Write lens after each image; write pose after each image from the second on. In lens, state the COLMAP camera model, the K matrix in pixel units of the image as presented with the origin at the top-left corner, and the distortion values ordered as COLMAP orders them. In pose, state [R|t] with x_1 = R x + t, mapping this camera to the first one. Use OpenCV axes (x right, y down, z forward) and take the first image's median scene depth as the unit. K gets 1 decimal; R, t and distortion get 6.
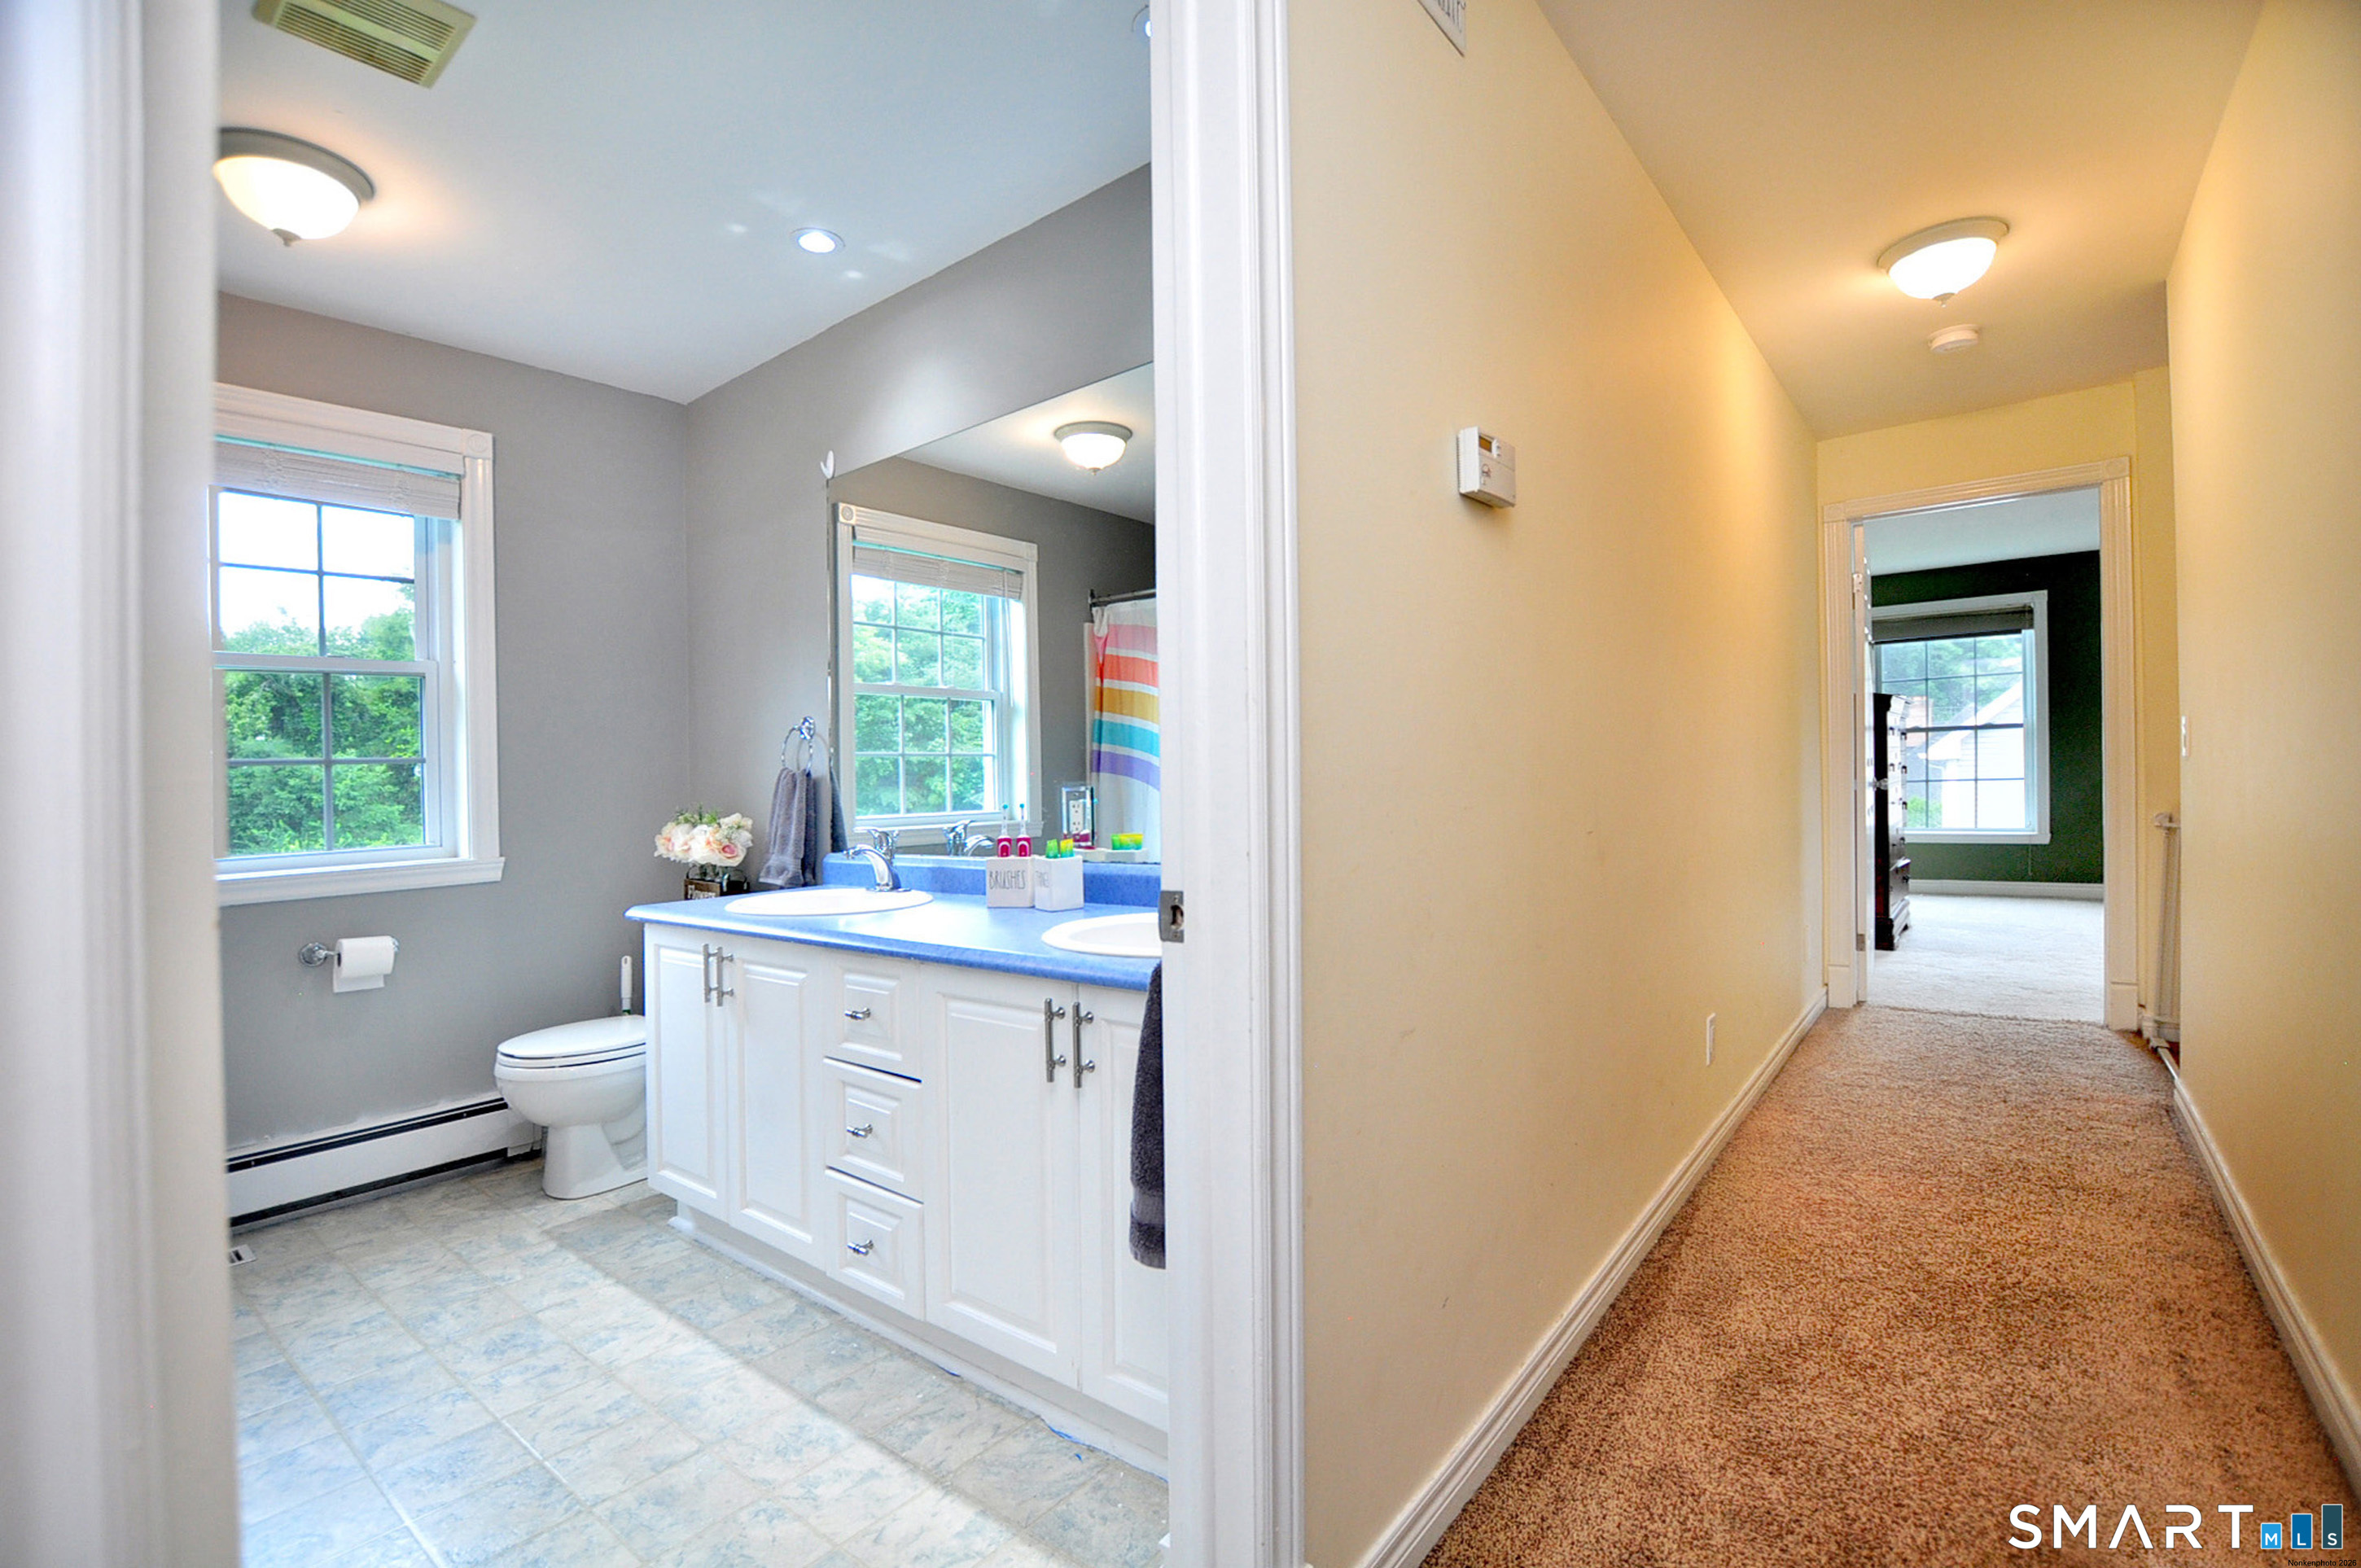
lens RADIAL K [[1039.4, 0, 1161.3], [0, 1039.4, 803.1], [0, 0, 1]] dist [-0.025448, 0.000573]
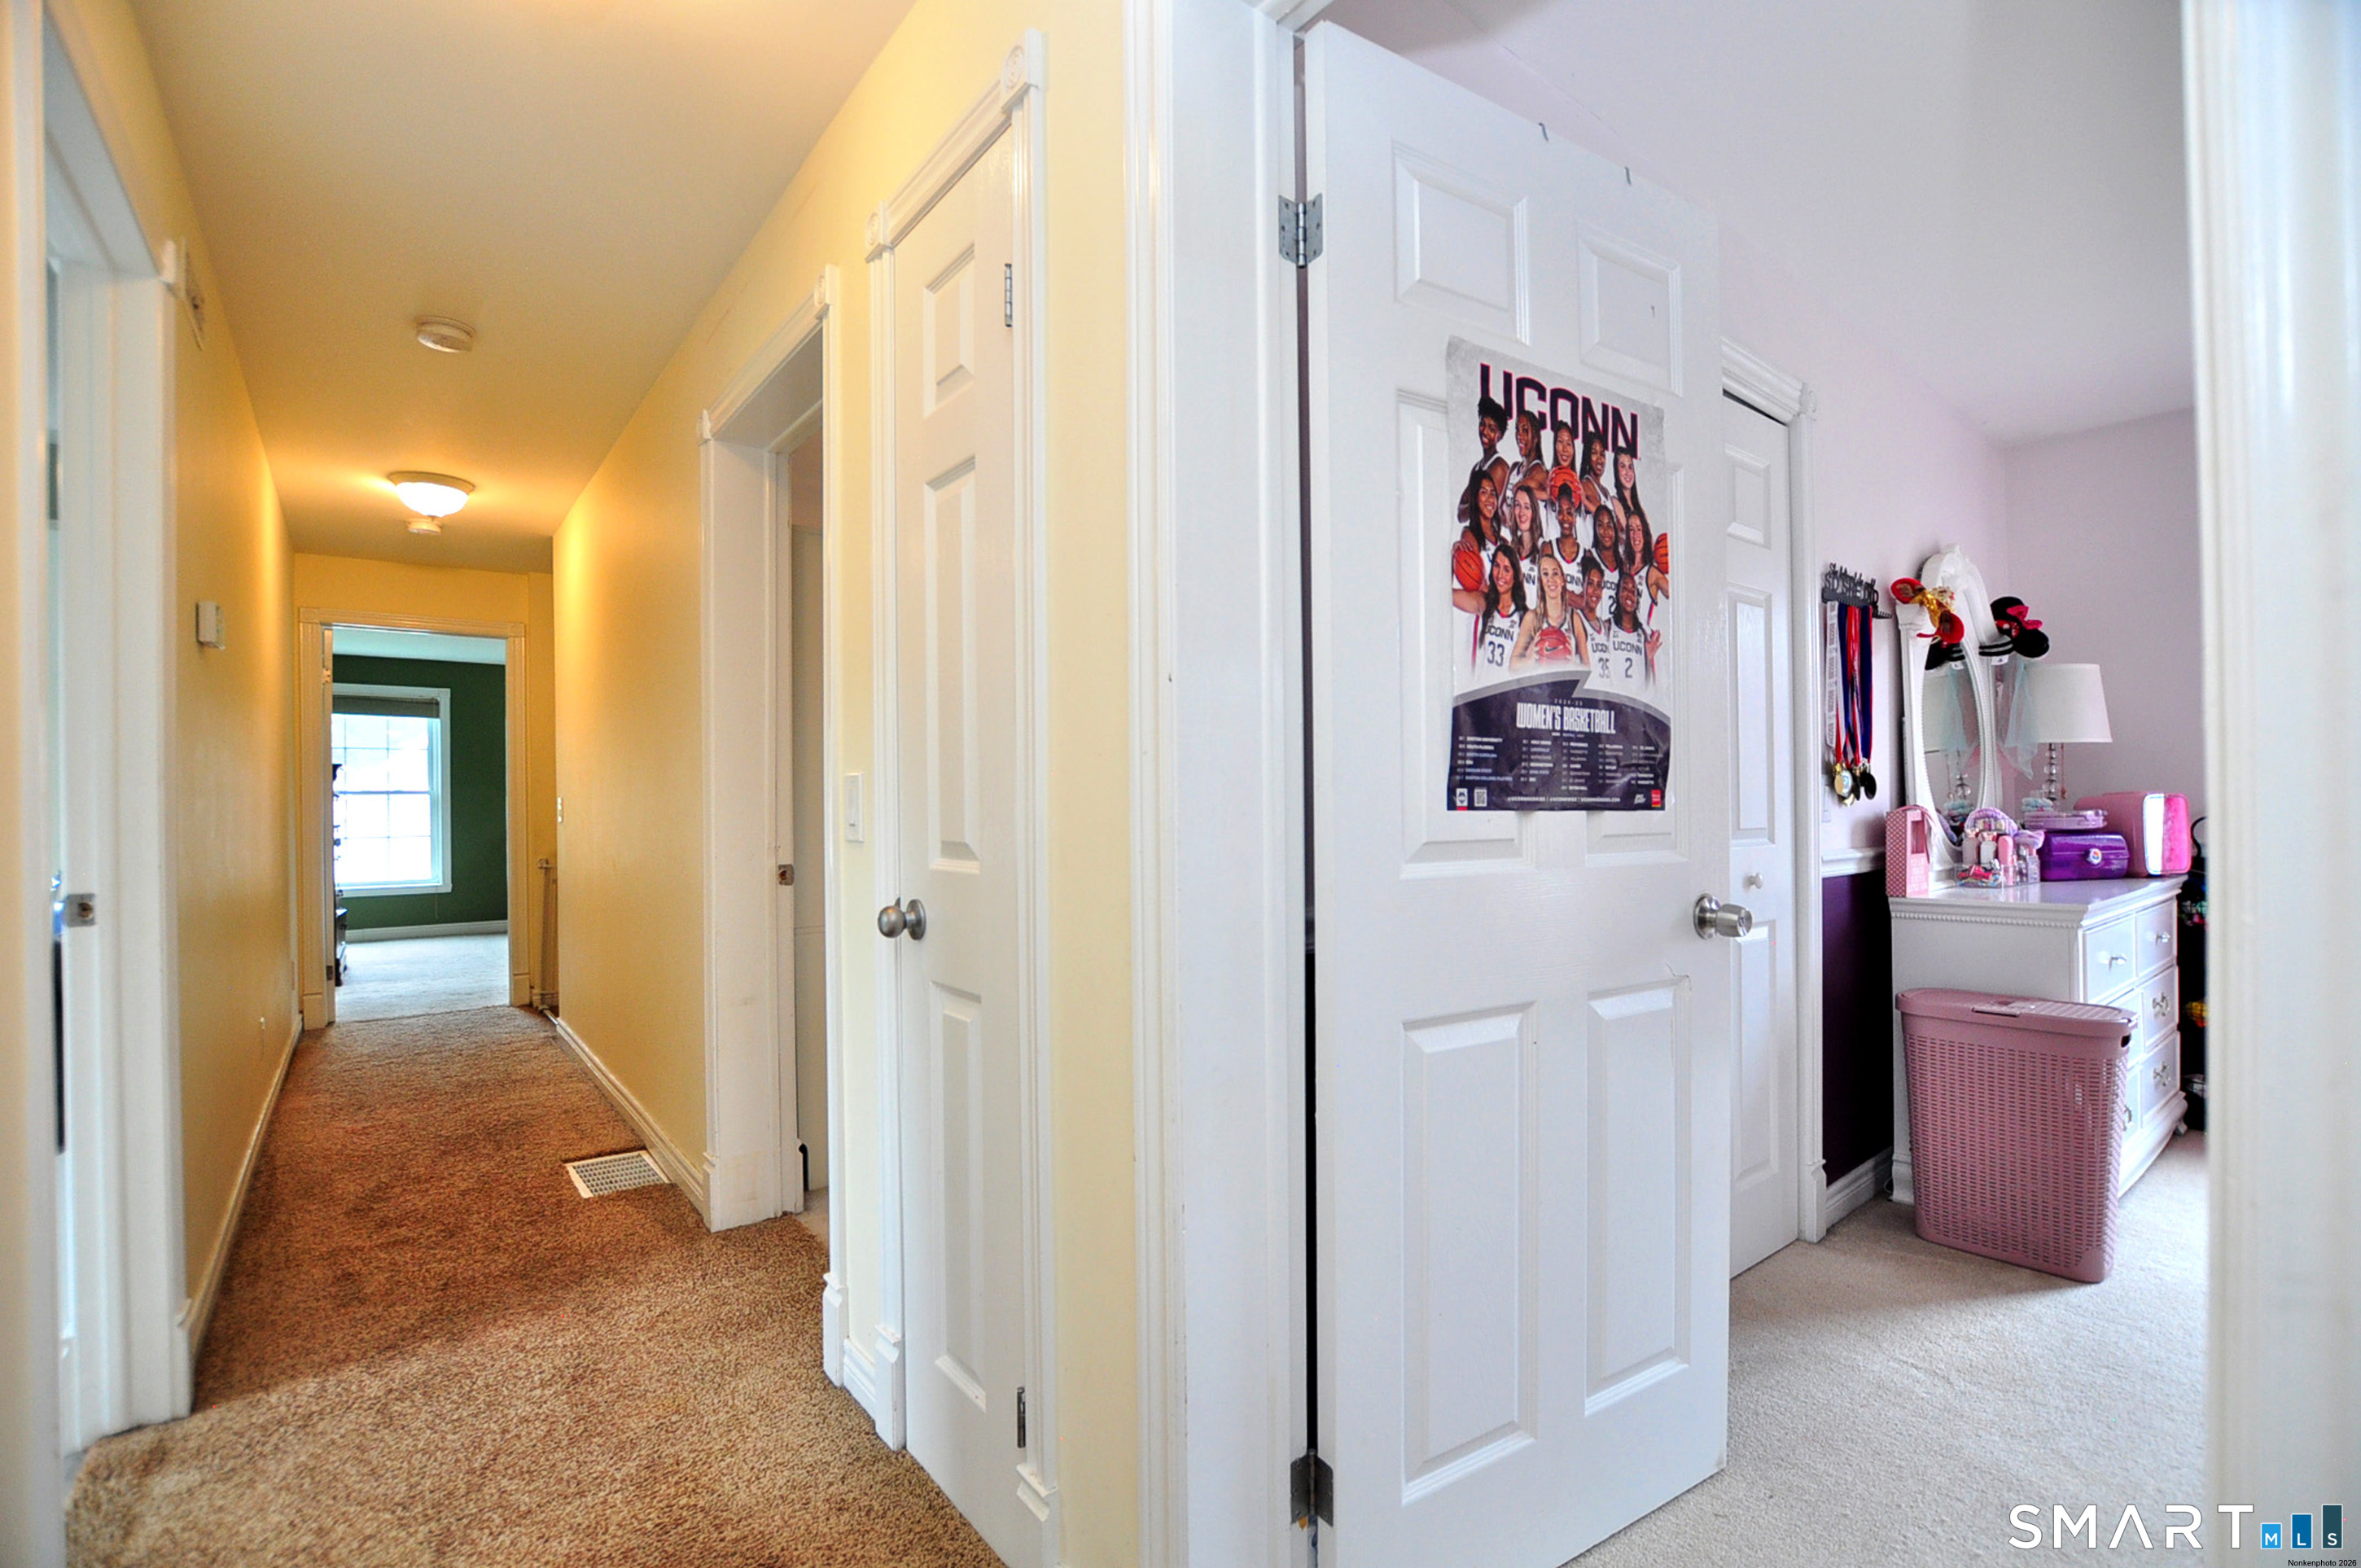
lens RADIAL K [[1039.4, 0, 1161.3], [0, 1039.4, 803.1], [0, 0, 1]] dist [-0.025448, 0.000573]
pose [[0.227267, 0.032382, 0.973294, -0.380412], [0.028700, 0.998790, -0.039932, 0.019110], [-0.973410, 0.037009, 0.226062, -0.318417]]
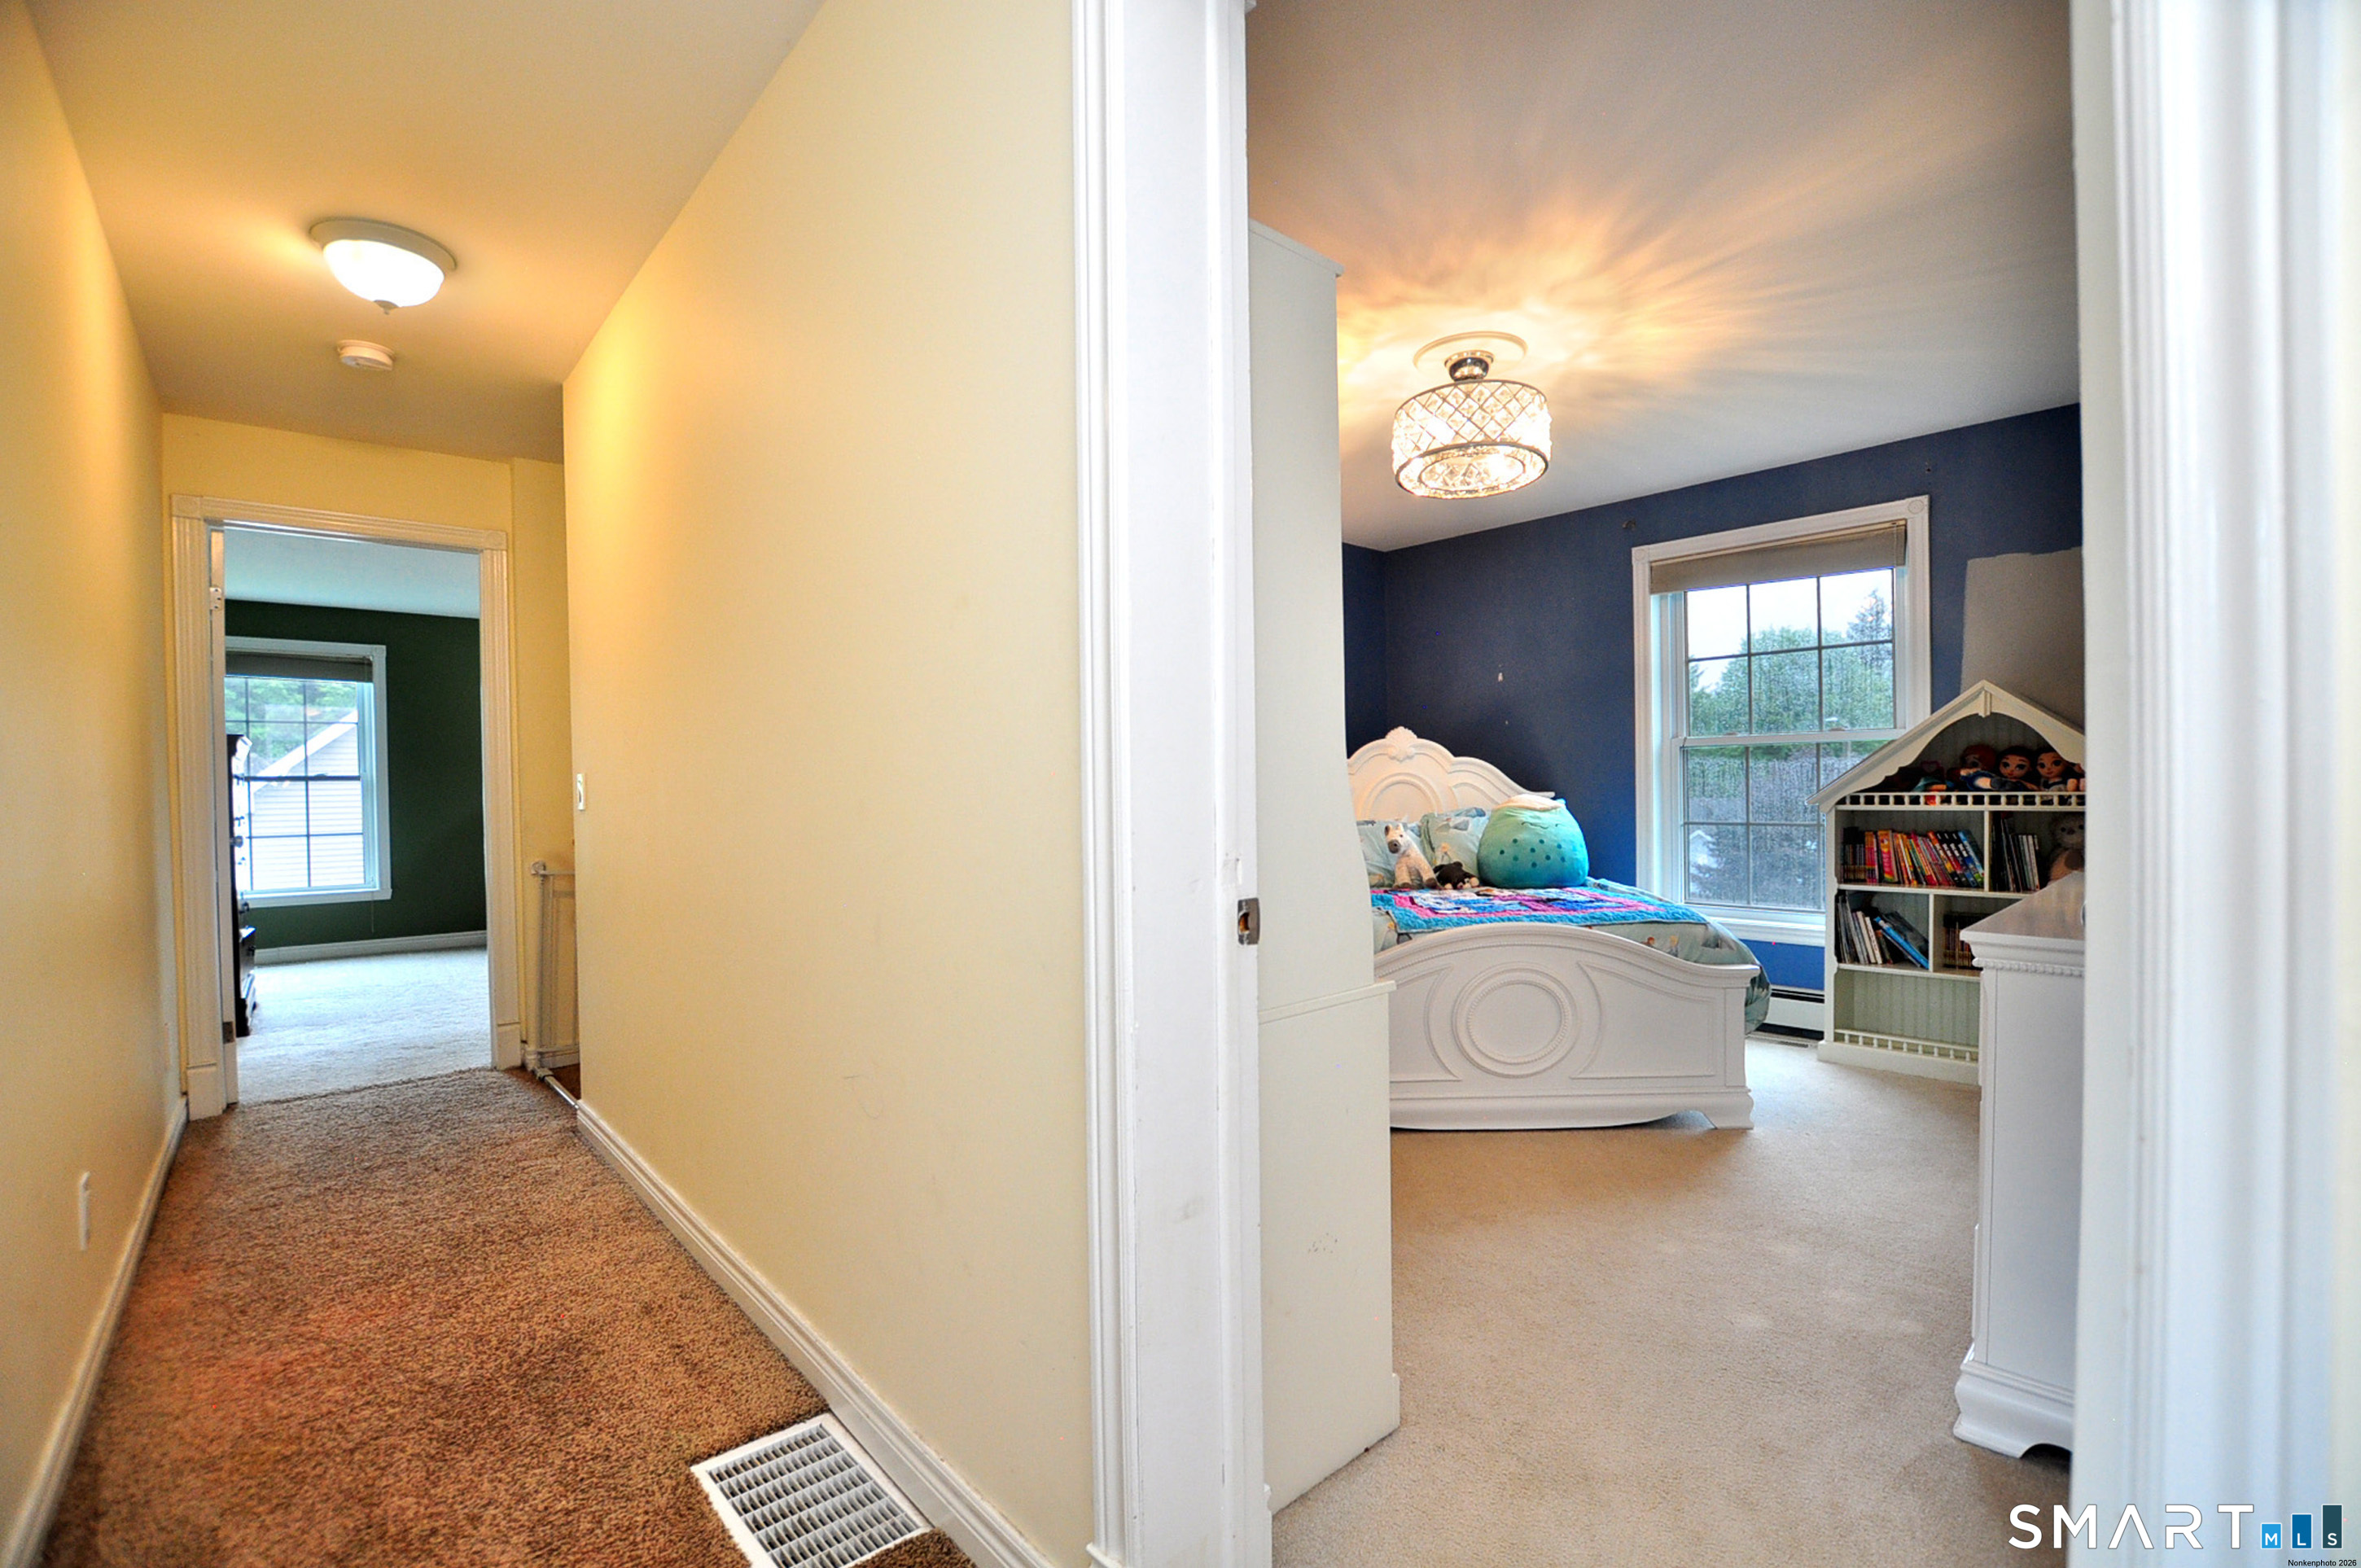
lens RADIAL K [[1085.8, 0, 1174.9], [0, 1085.8, 800.7], [0, 0, 1]] dist [-0.012142, 0.000369]
pose [[0.194332, 0.017580, 0.980778, -0.031339], [0.037008, 0.998996, -0.025240, -0.000561], [-0.980237, 0.041201, 0.193487, 0.113696]]
